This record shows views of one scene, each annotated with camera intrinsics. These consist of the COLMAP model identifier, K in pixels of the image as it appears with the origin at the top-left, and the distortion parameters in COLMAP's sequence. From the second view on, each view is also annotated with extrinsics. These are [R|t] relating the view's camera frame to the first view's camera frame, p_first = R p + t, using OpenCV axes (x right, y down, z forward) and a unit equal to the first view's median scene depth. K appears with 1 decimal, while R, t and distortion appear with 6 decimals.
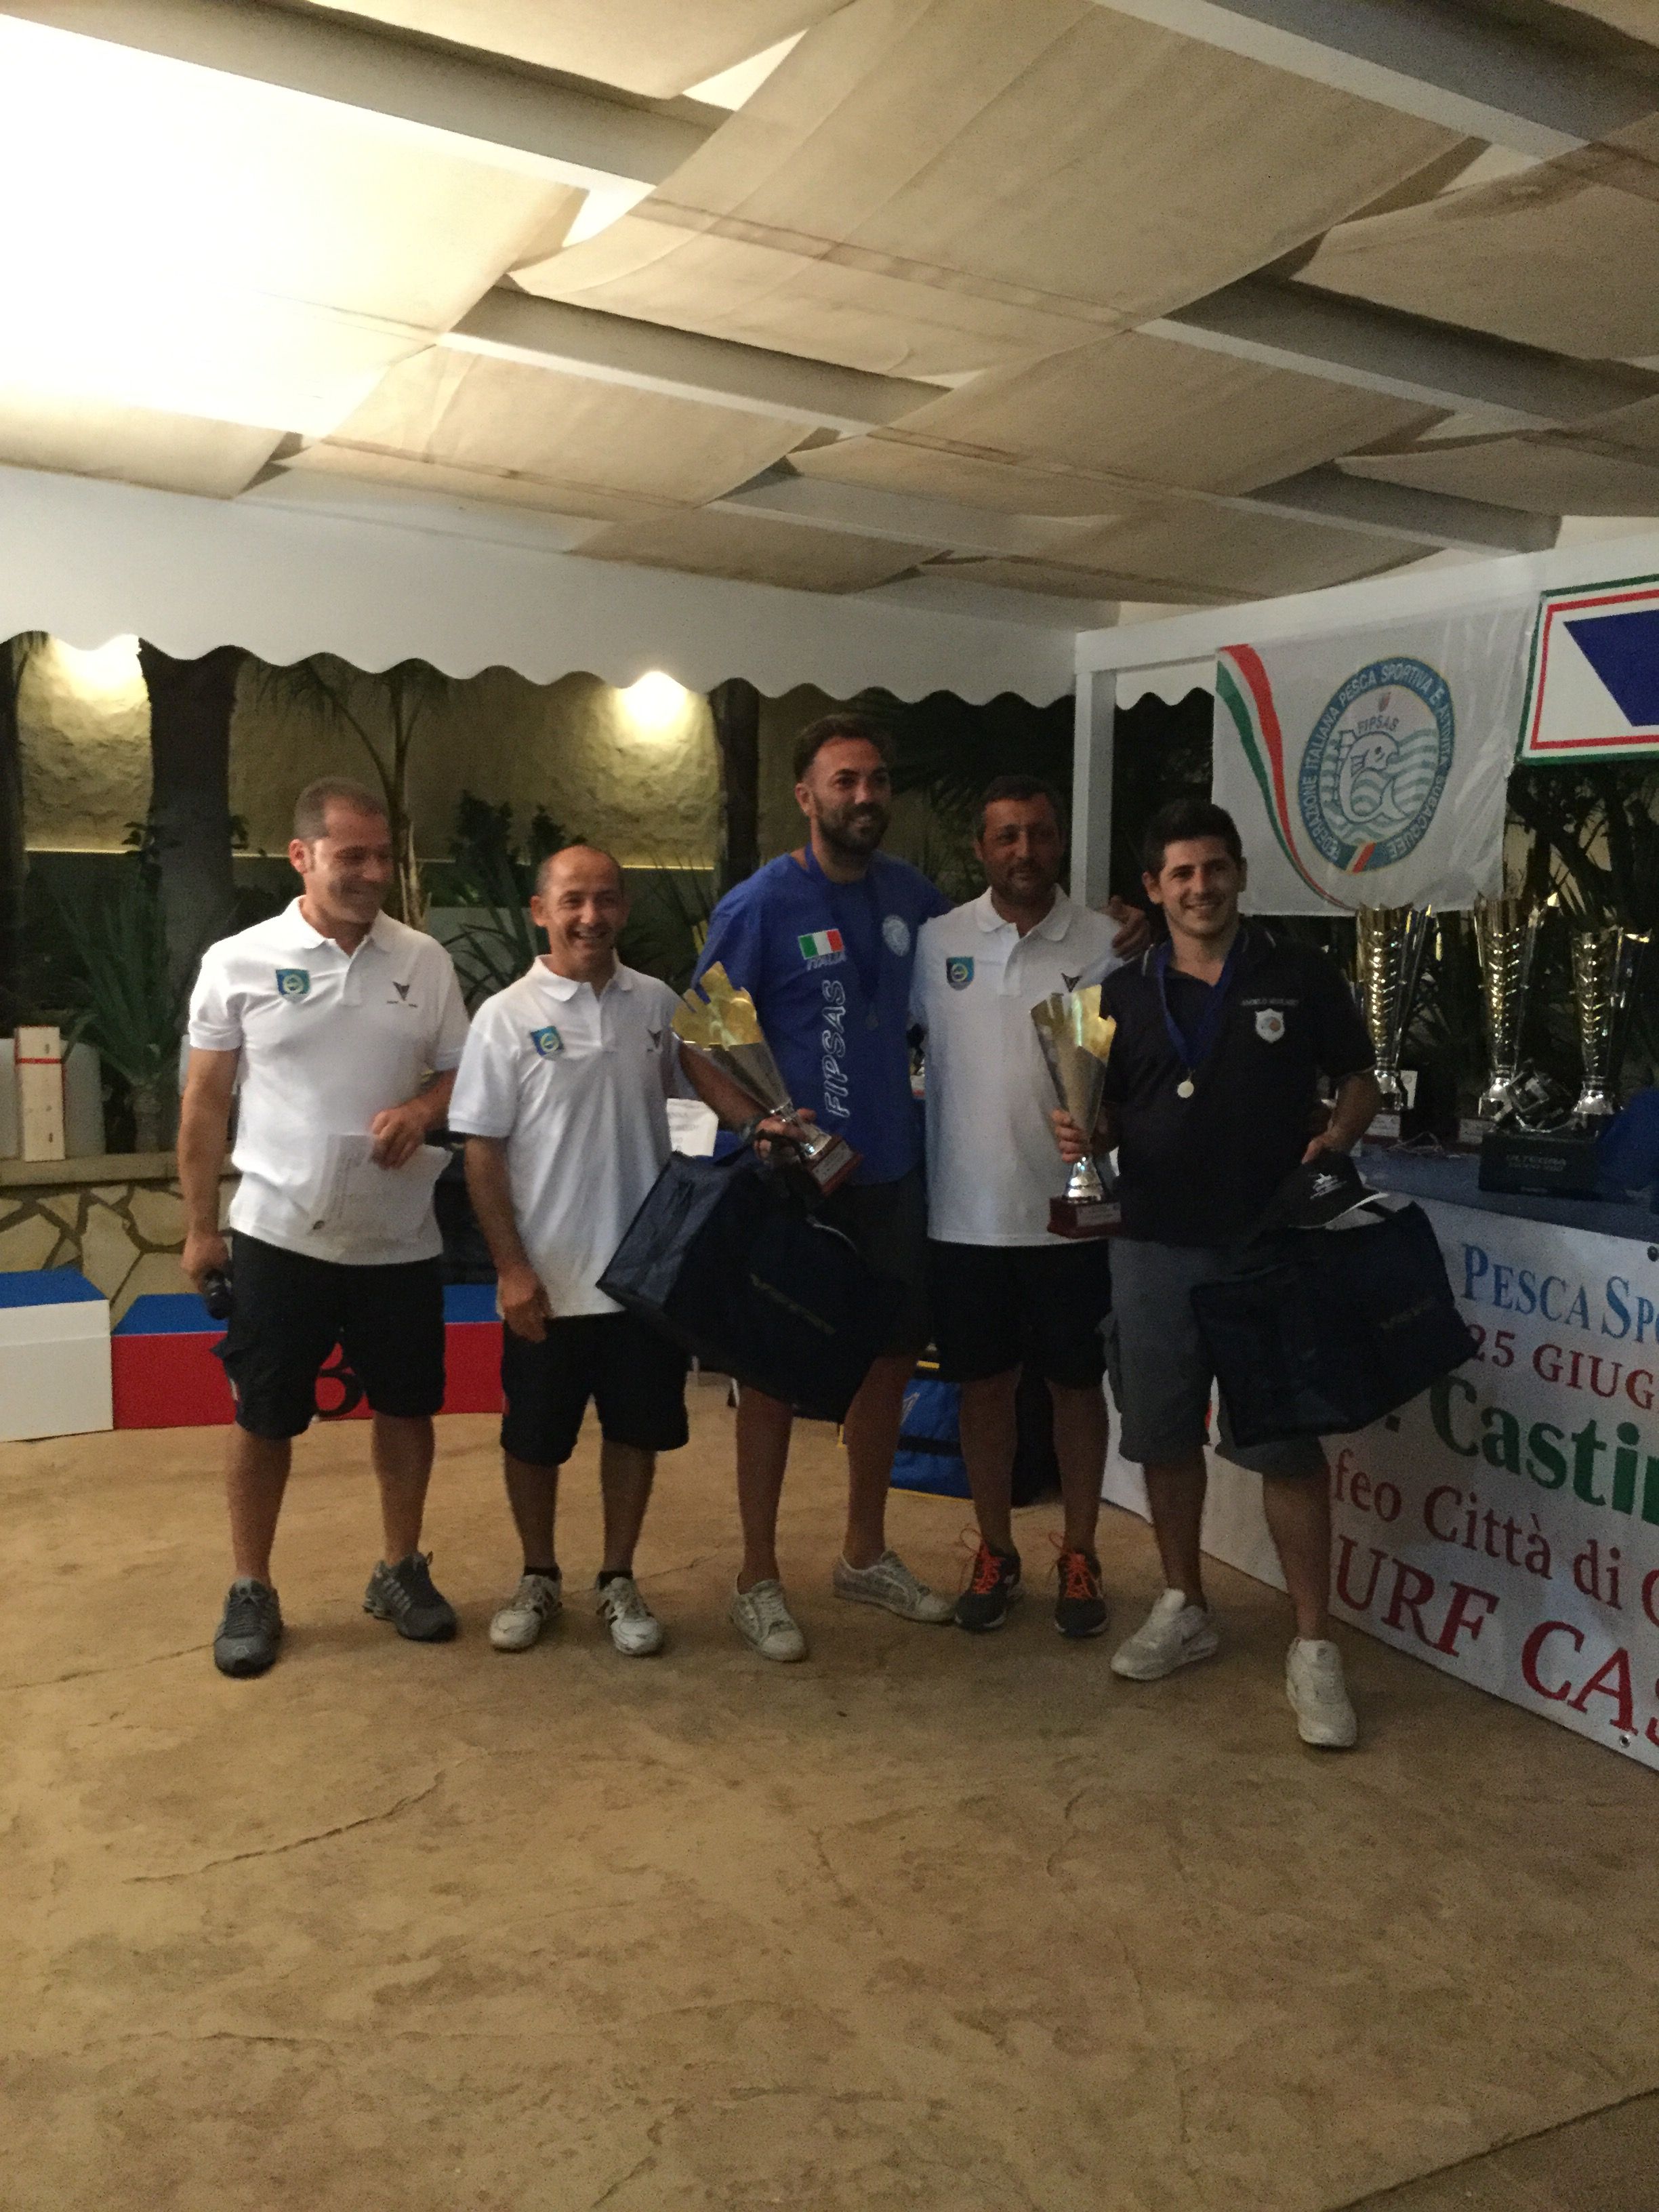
lens RADIAL K [[1962.9, 0, 806.5], [0, 1962.9, 1109.0], [0, 0, 1]] dist [0.136831, -0.247020]
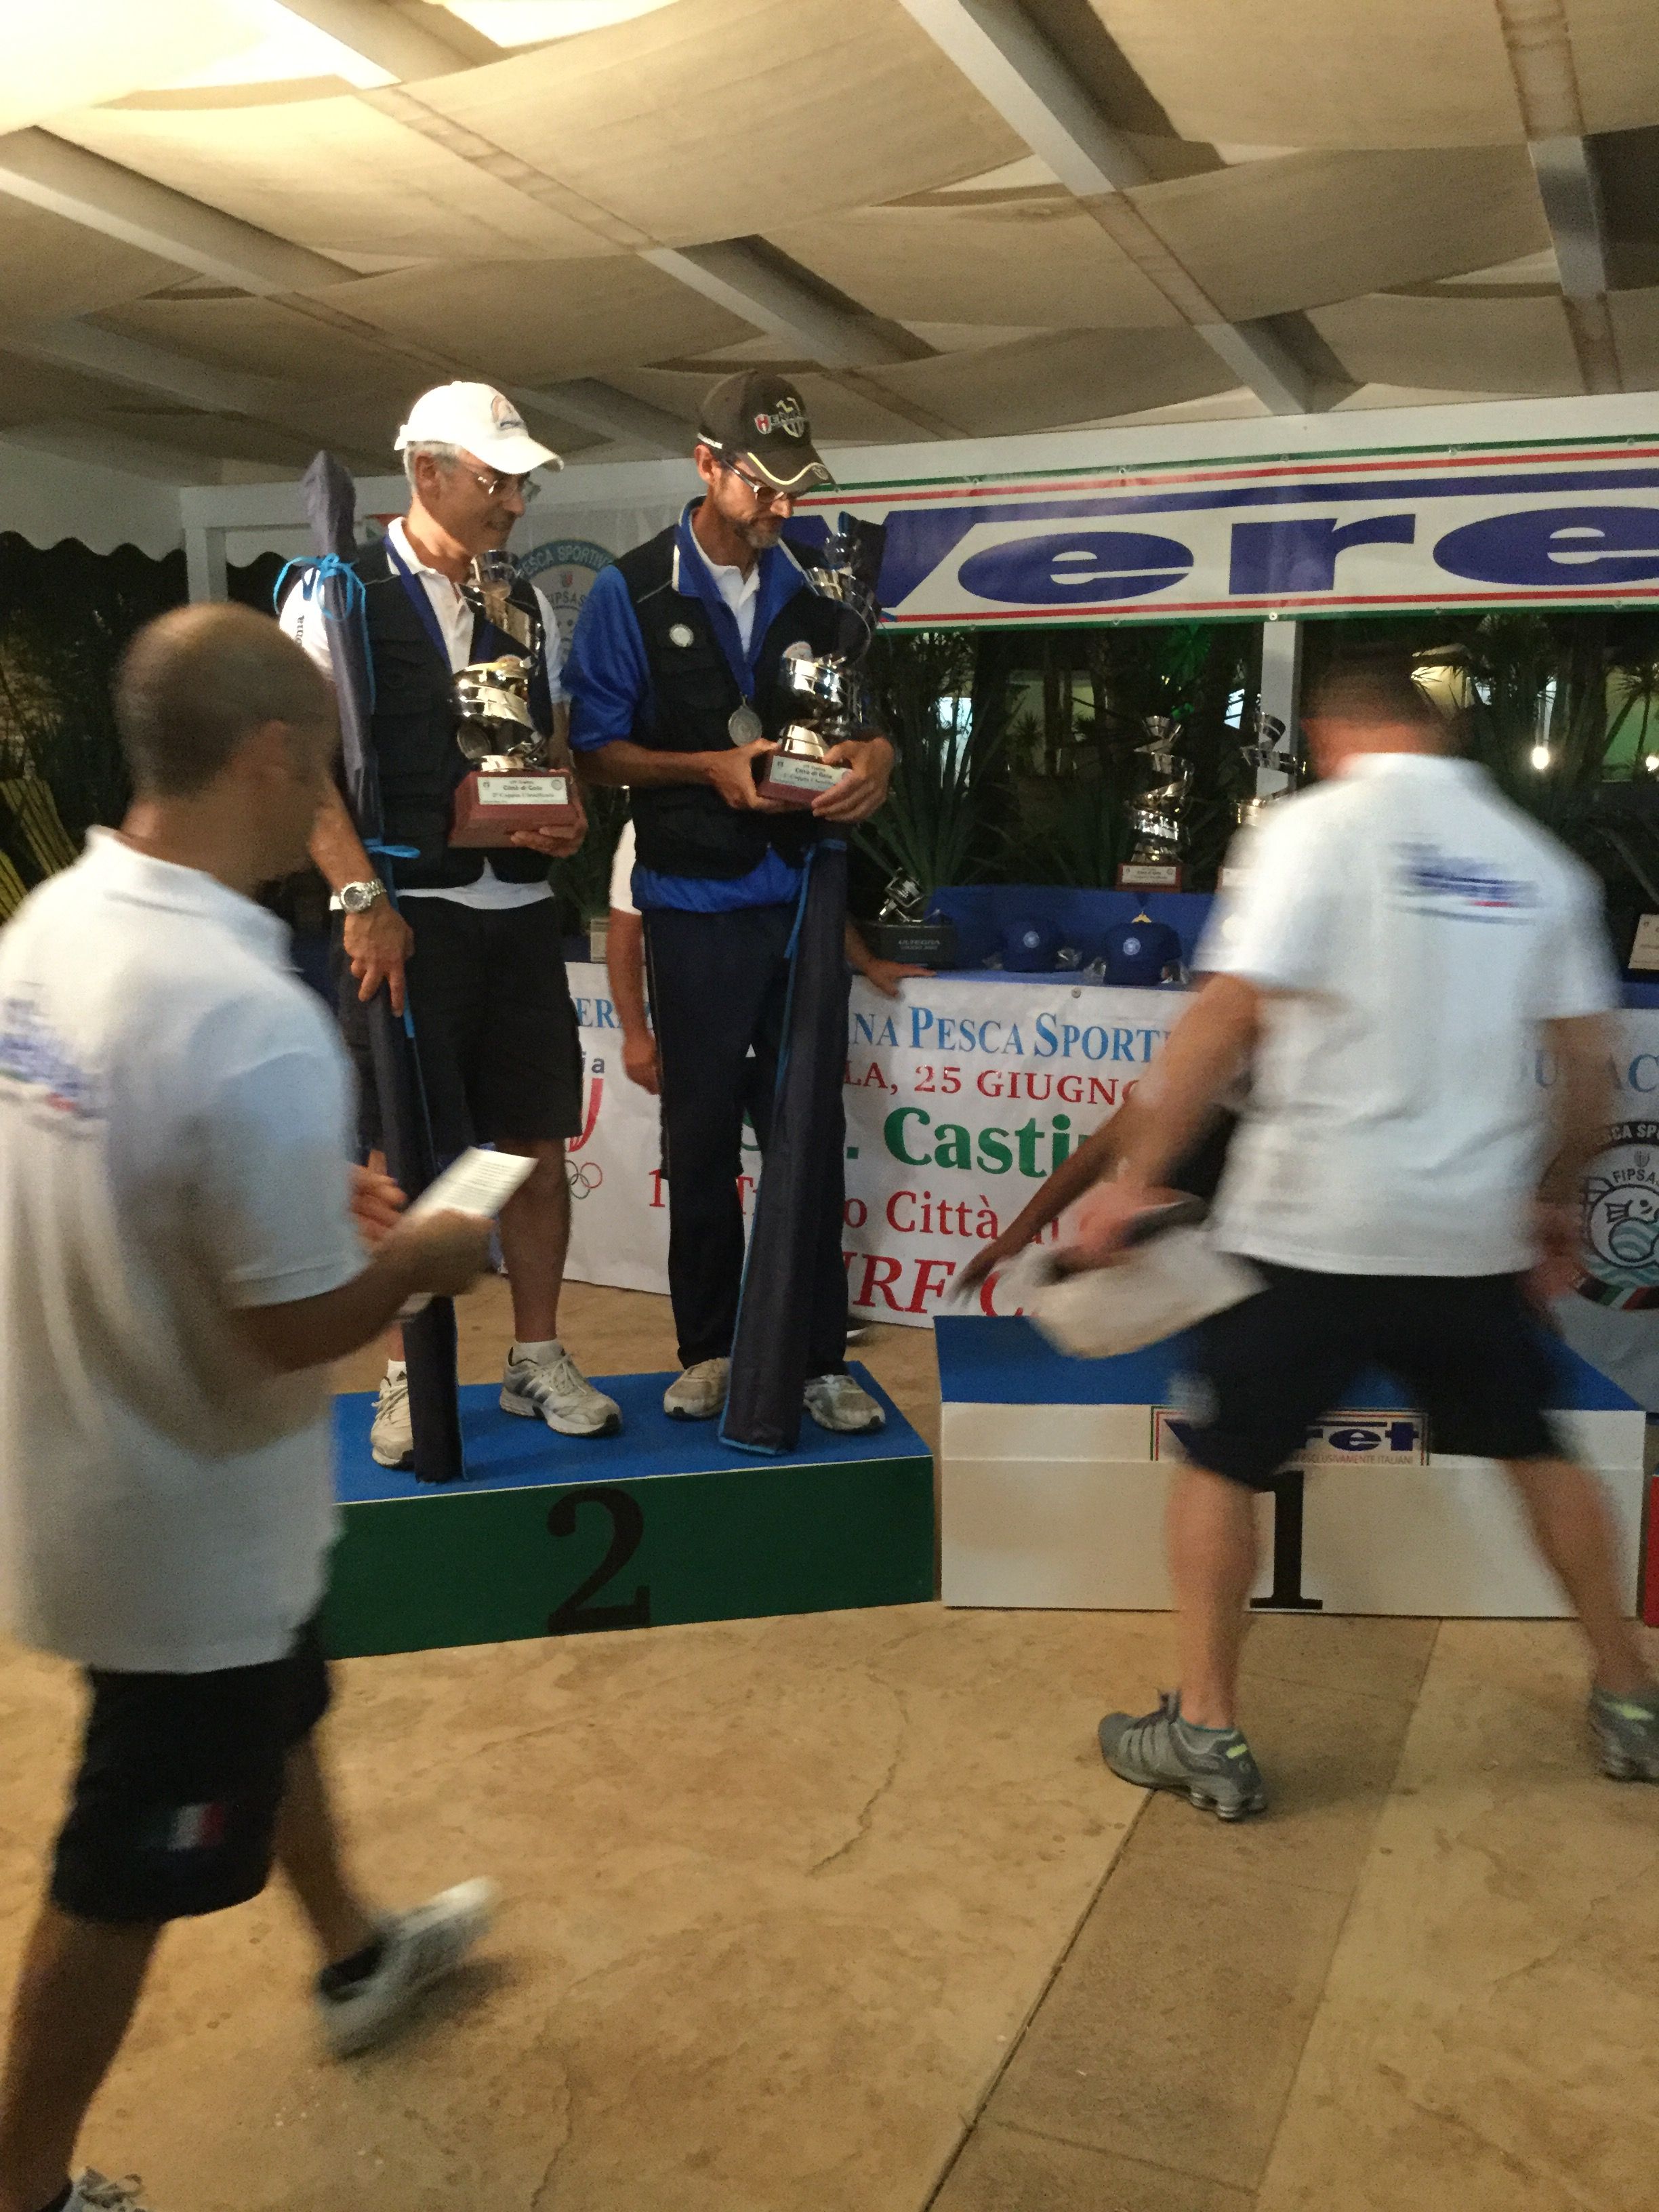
lens RADIAL K [[1935.3, 0, 803.7], [0, 1935.3, 1087.2], [0, 0, 1]] dist [0.139064, -0.240243]
pose [[0.801558, -0.106705, 0.588319, -0.533988], [0.073473, 0.994068, 0.080193, 0.013468], [-0.593386, -0.021054, 0.804643, 0.001471]]
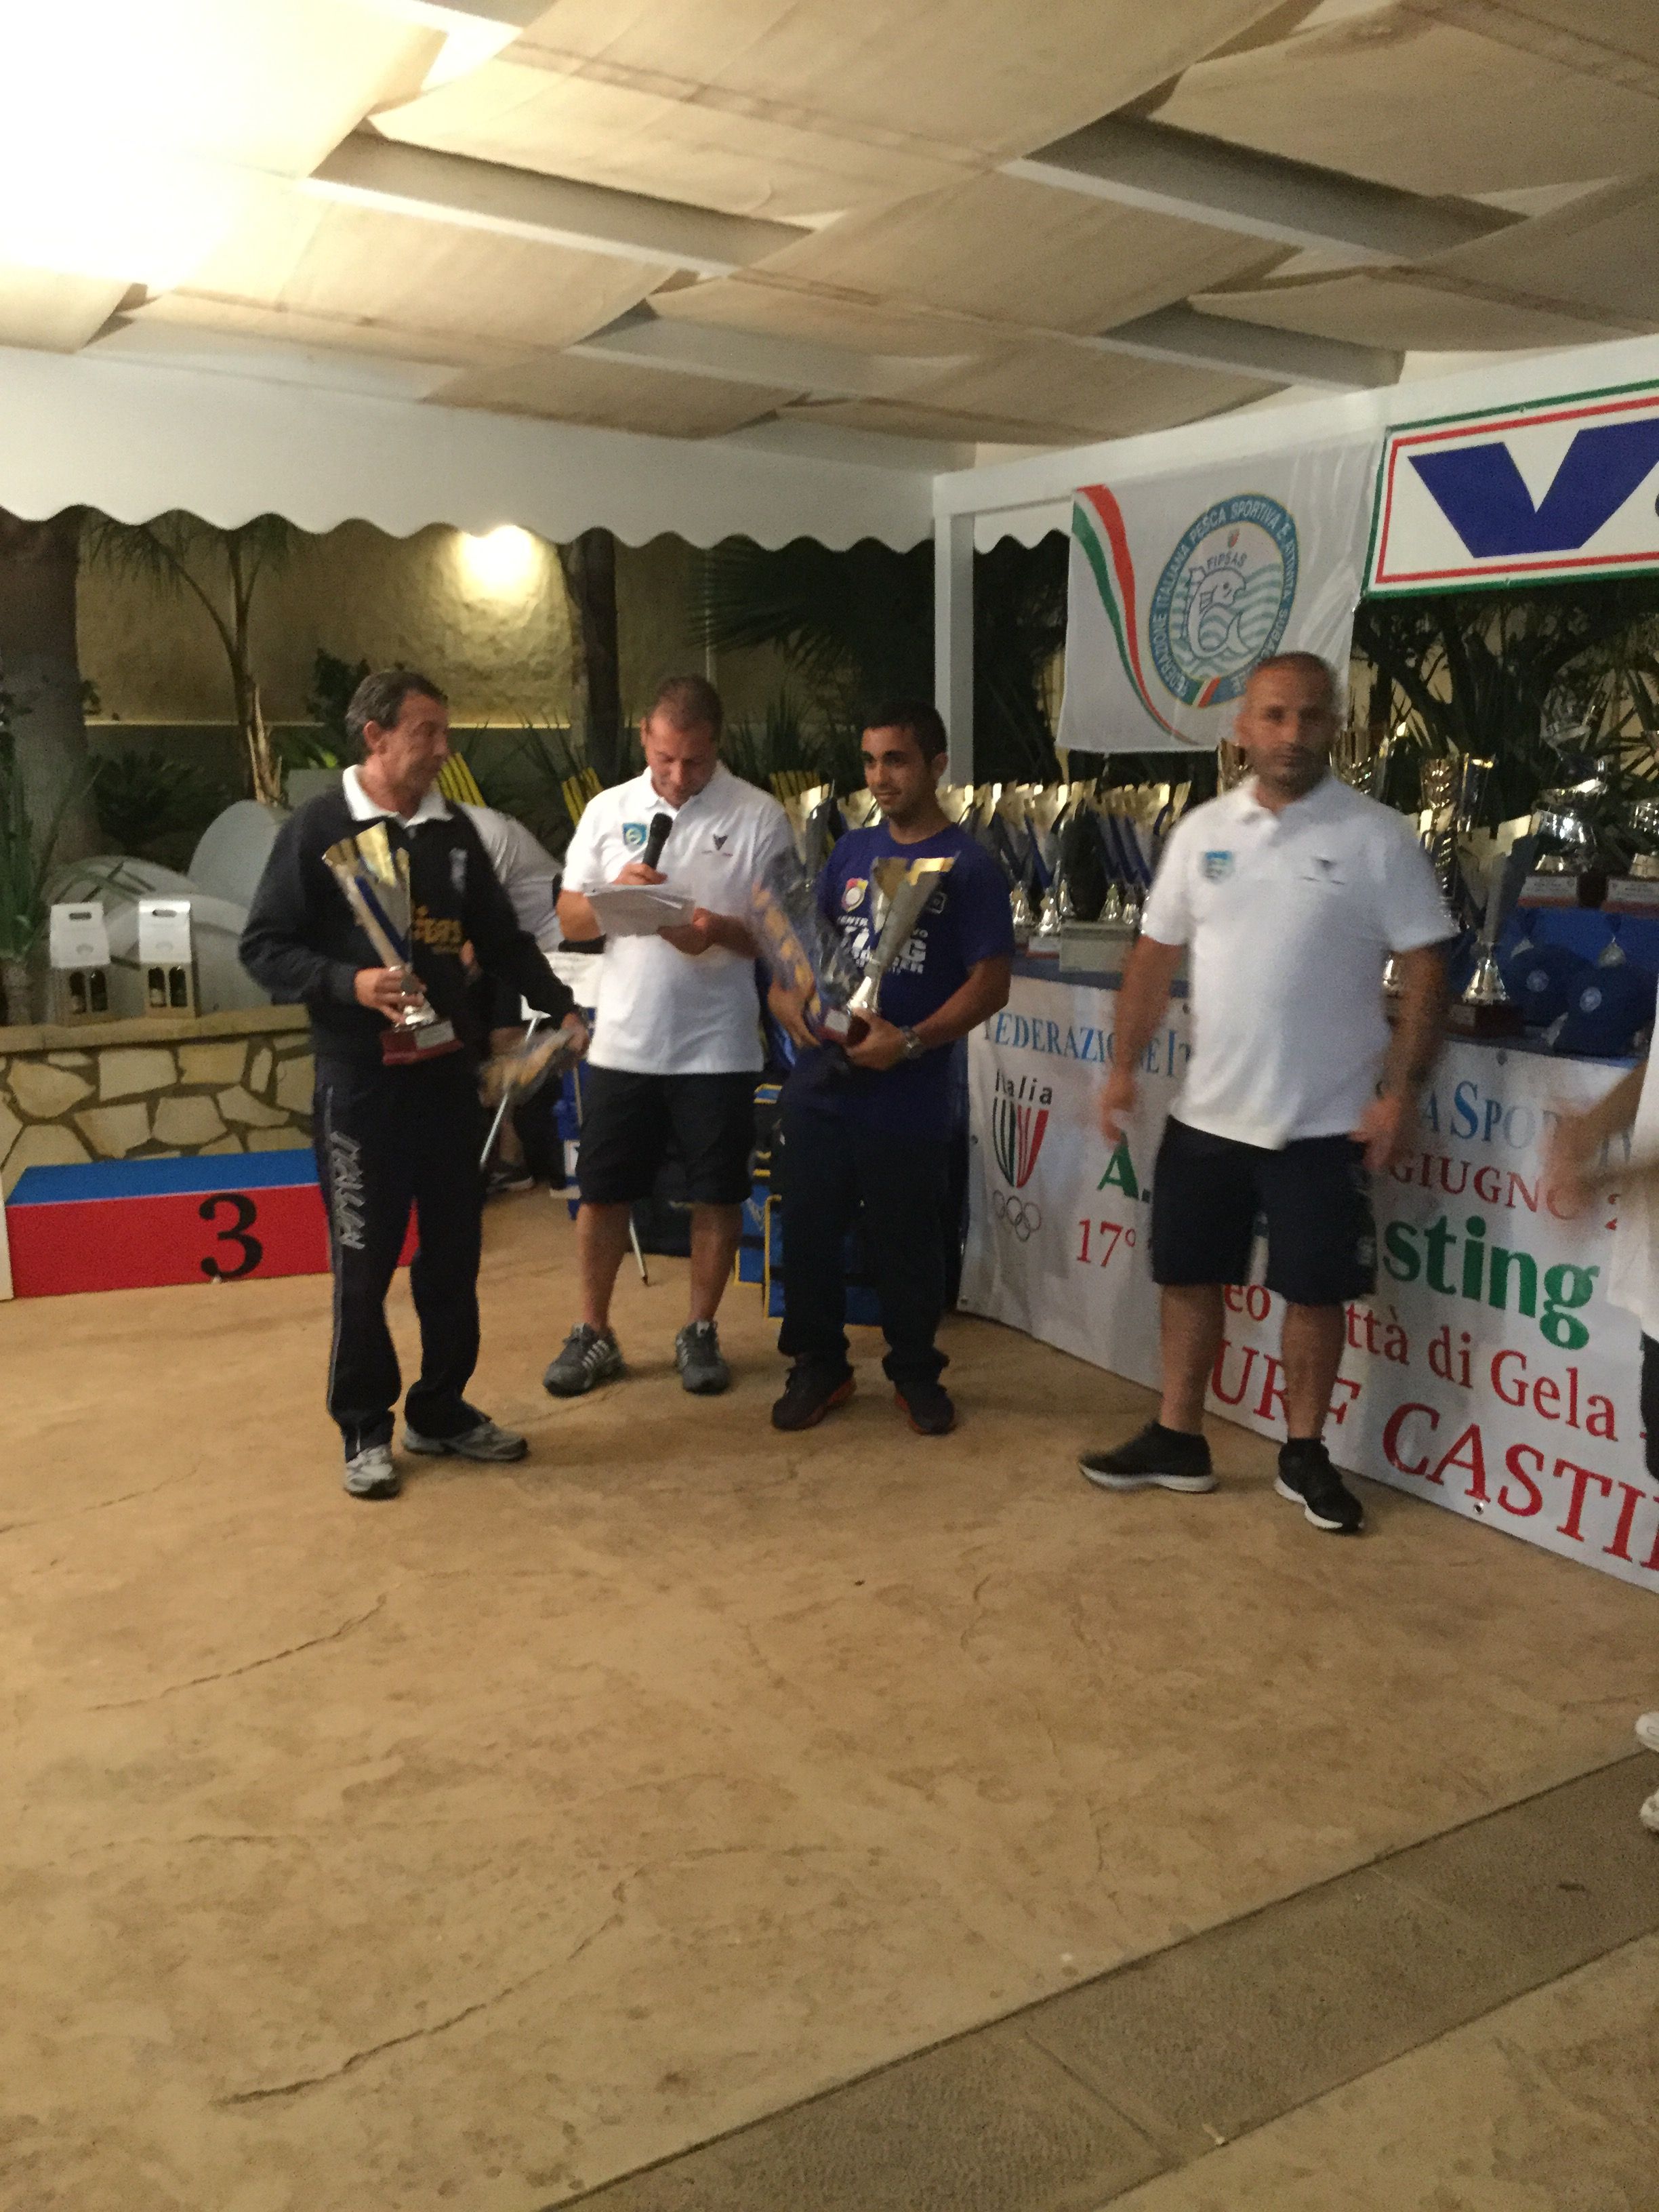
lens RADIAL K [[1935.3, 0, 803.7], [0, 1935.3, 1087.2], [0, 0, 1]] dist [0.139064, -0.240243]
pose [[0.997120, -0.040303, 0.064239, -0.013986], [0.036076, 0.997190, 0.065661, 0.005399], [-0.066705, -0.063154, 0.995772, -0.020512]]
